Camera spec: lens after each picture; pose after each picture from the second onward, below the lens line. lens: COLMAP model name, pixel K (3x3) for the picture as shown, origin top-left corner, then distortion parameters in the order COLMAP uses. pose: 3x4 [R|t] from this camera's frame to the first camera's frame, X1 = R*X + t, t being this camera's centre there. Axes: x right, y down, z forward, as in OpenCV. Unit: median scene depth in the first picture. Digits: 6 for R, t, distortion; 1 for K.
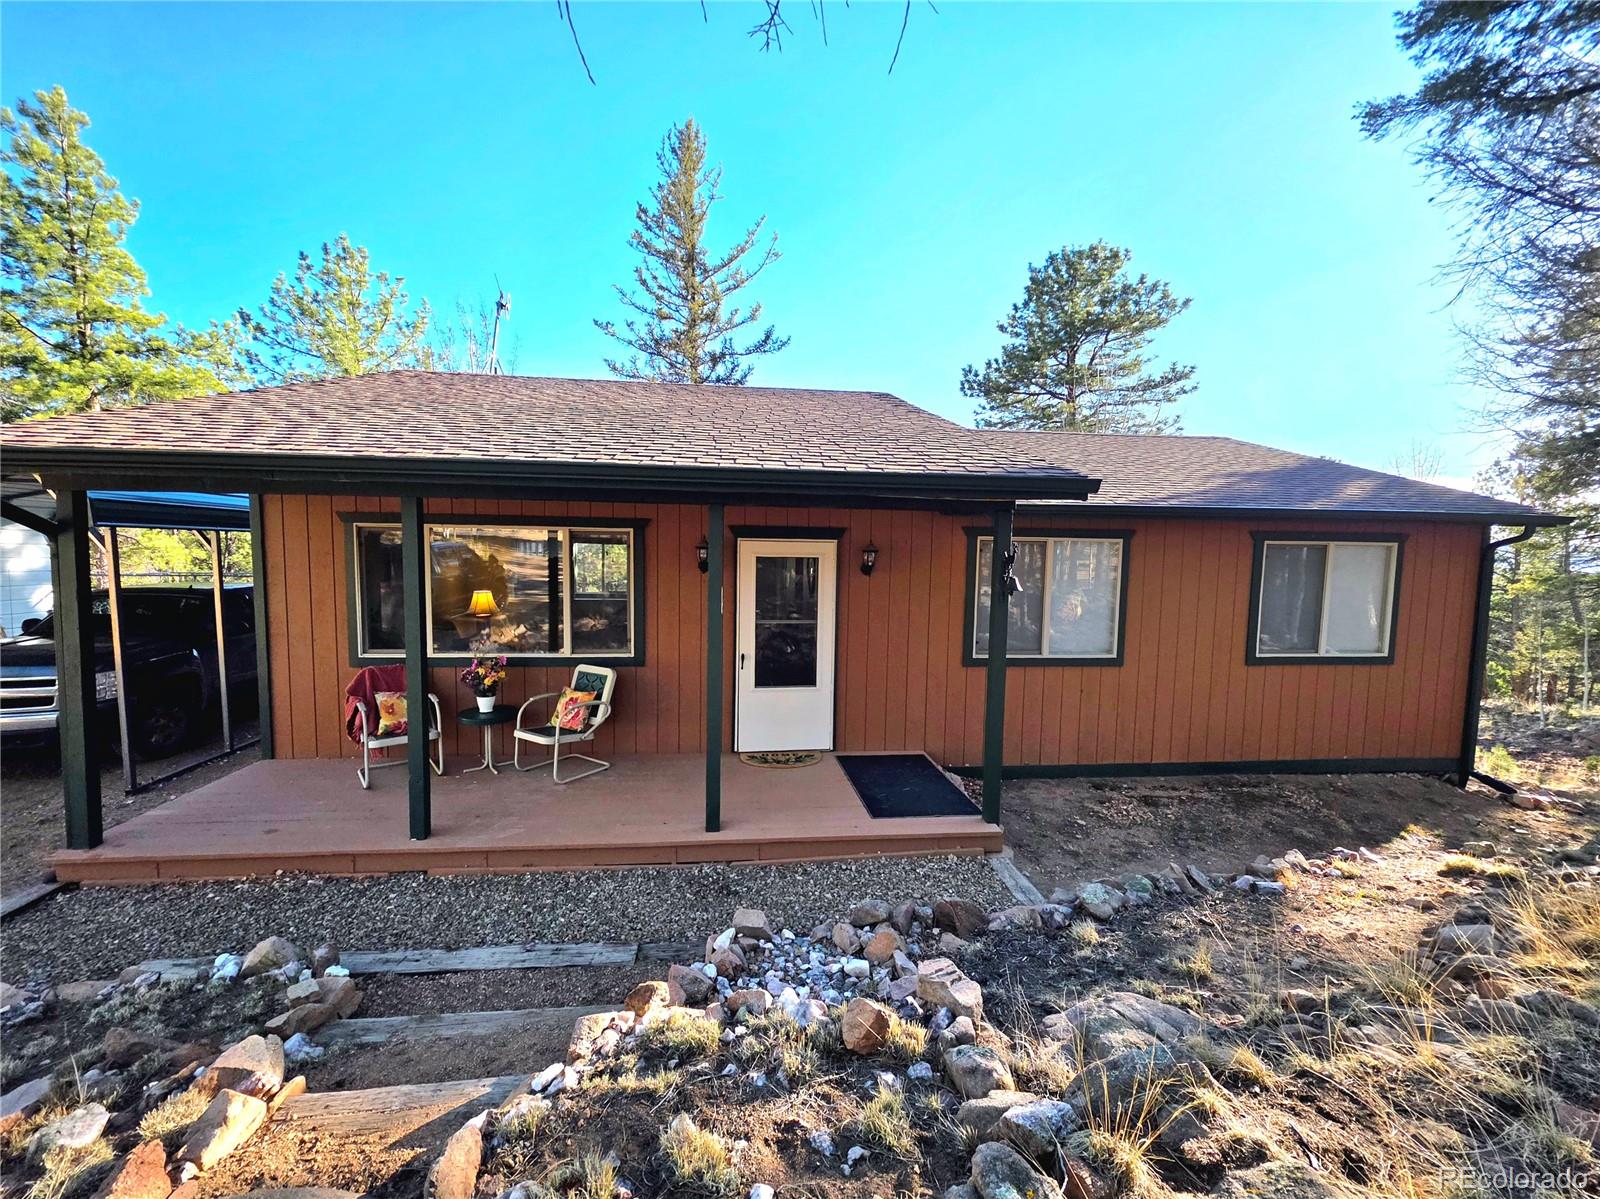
lens RADIAL K [[642.2, 0, 800.0], [0, 642.2, 599.5], [0, 0, 1]] dist [0.007201, -0.000021]
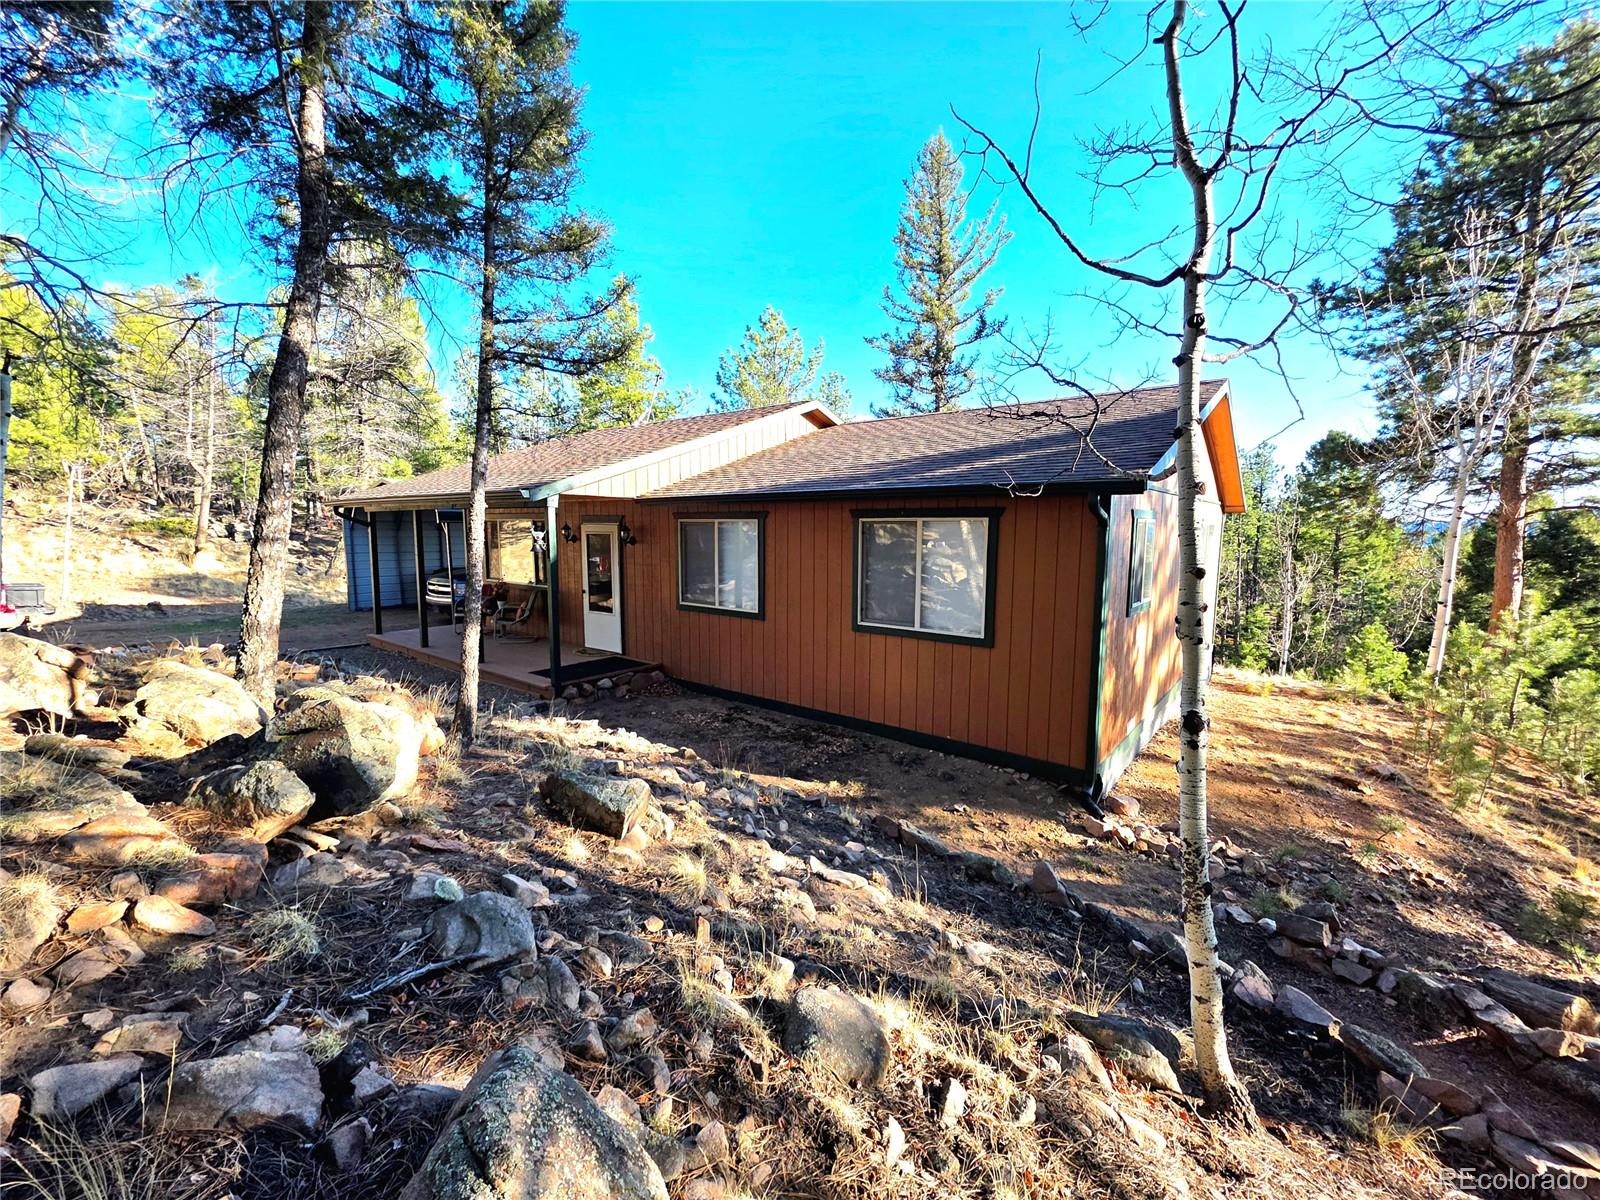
lens RADIAL K [[655.1, 0, 800.0], [0, 655.1, 600.0], [0, 0, 1]] dist [0.007396, -0.000152]
pose [[0.715611, 0.067241, -0.695255, 1.405232], [-0.049557, 0.997735, 0.045487, 0.001485], [0.696739, 0.001904, 0.717323, 0.127011]]
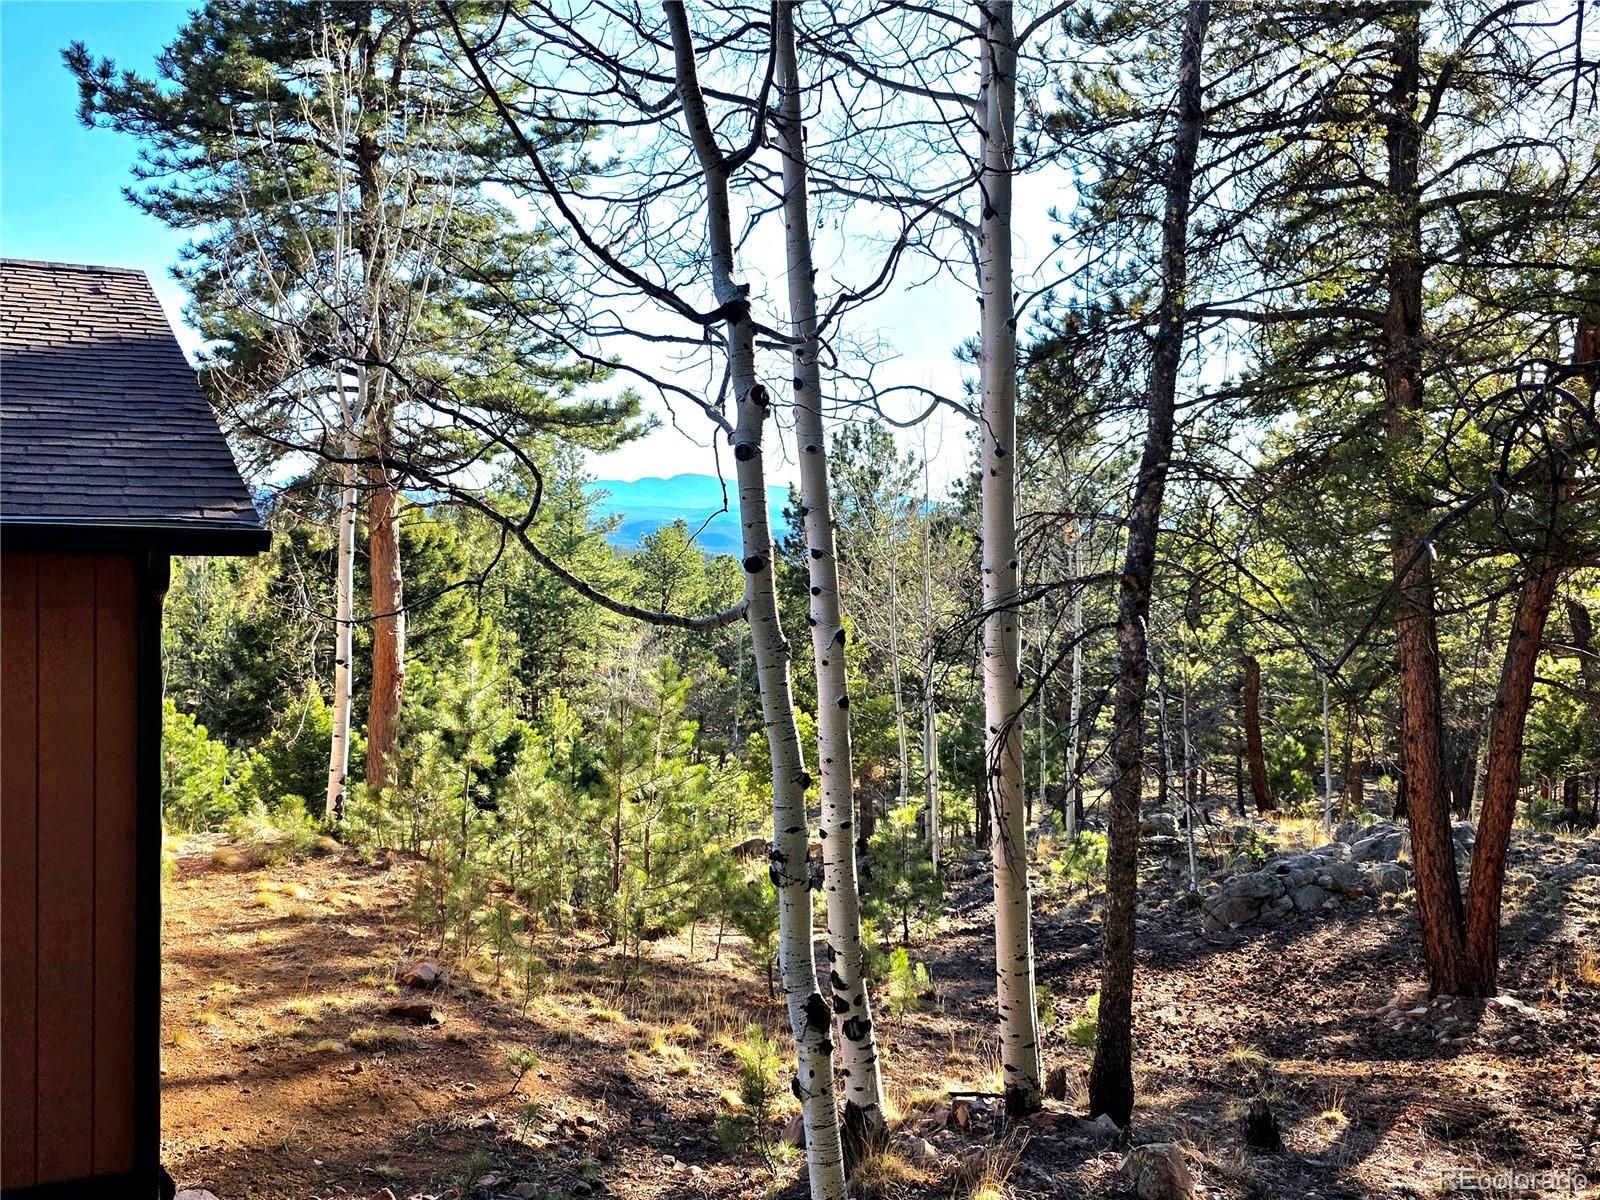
lens RADIAL K [[1507.9, 0, 800.0], [0, 1507.9, 600.0], [0, 0, 1]] dist [0.014797, 0.011234]
pose [[0.927663, -0.018297, 0.372971, 1.144835], [0.024277, 0.999641, -0.011341, -0.059968], [-0.372629, 0.019575, 0.927774, 0.050860]]
